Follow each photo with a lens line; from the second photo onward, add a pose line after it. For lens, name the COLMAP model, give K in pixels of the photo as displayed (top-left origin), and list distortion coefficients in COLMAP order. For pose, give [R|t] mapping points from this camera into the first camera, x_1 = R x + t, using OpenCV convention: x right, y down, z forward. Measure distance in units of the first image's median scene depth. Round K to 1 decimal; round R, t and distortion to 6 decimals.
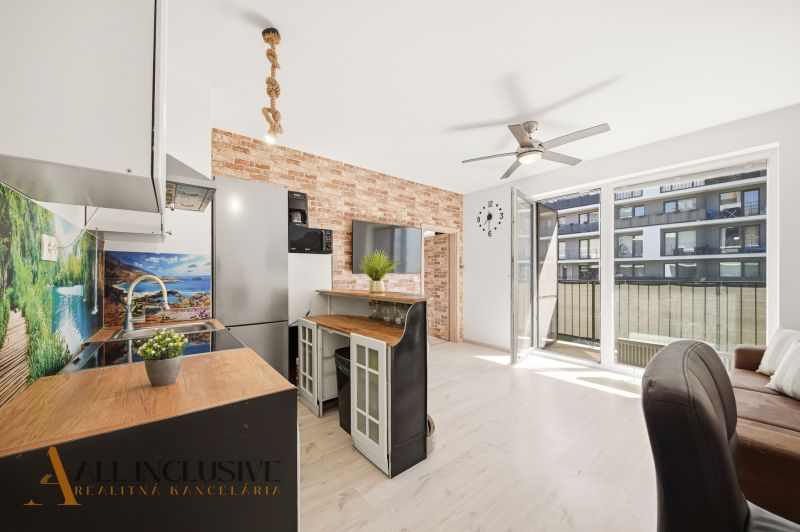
lens RADIAL K [[297.5, 0, 405.3], [0, 297.5, 275.3], [0, 0, 1]] dist [0.011549, -0.002056]
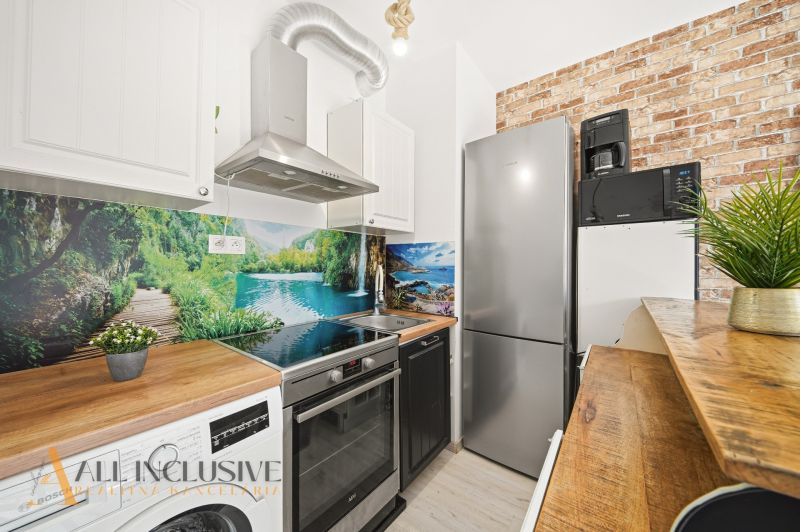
lens RADIAL K [[283.6, 0, 398.2], [0, 283.6, 266.4], [0, 0, 1]] dist [0.008691, -0.006355]
pose [[0.194210, 0.007566, -0.980931, 0.047100], [-0.004991, 0.999965, 0.006725, -0.000857], [0.980947, 0.003590, 0.194241, 0.316576]]
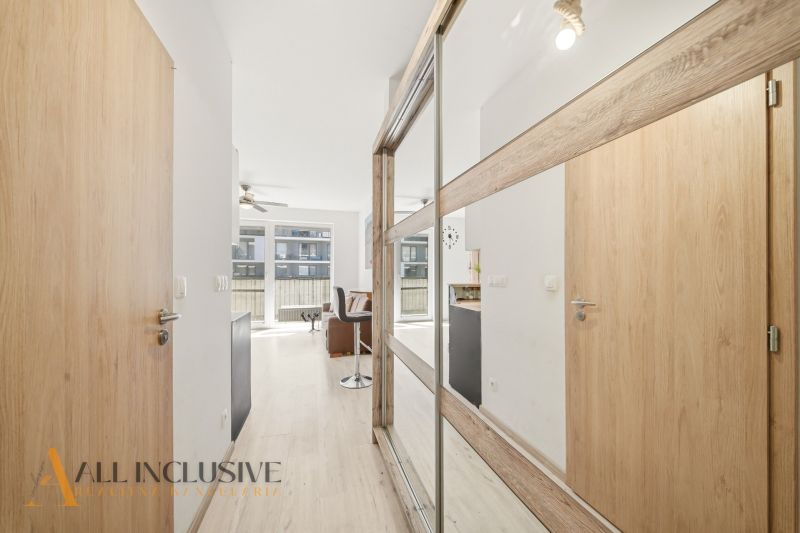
lens RADIAL K [[283.6, 0, 398.2], [0, 283.6, 266.9], [0, 0, 1]] dist [0.008691, -0.006355]
pose [[0.404137, 0.025150, 0.914353, -0.423549], [-0.002475, 0.999648, -0.026403, -0.001922], [-0.914695, 0.008407, 0.404057, -0.260233]]
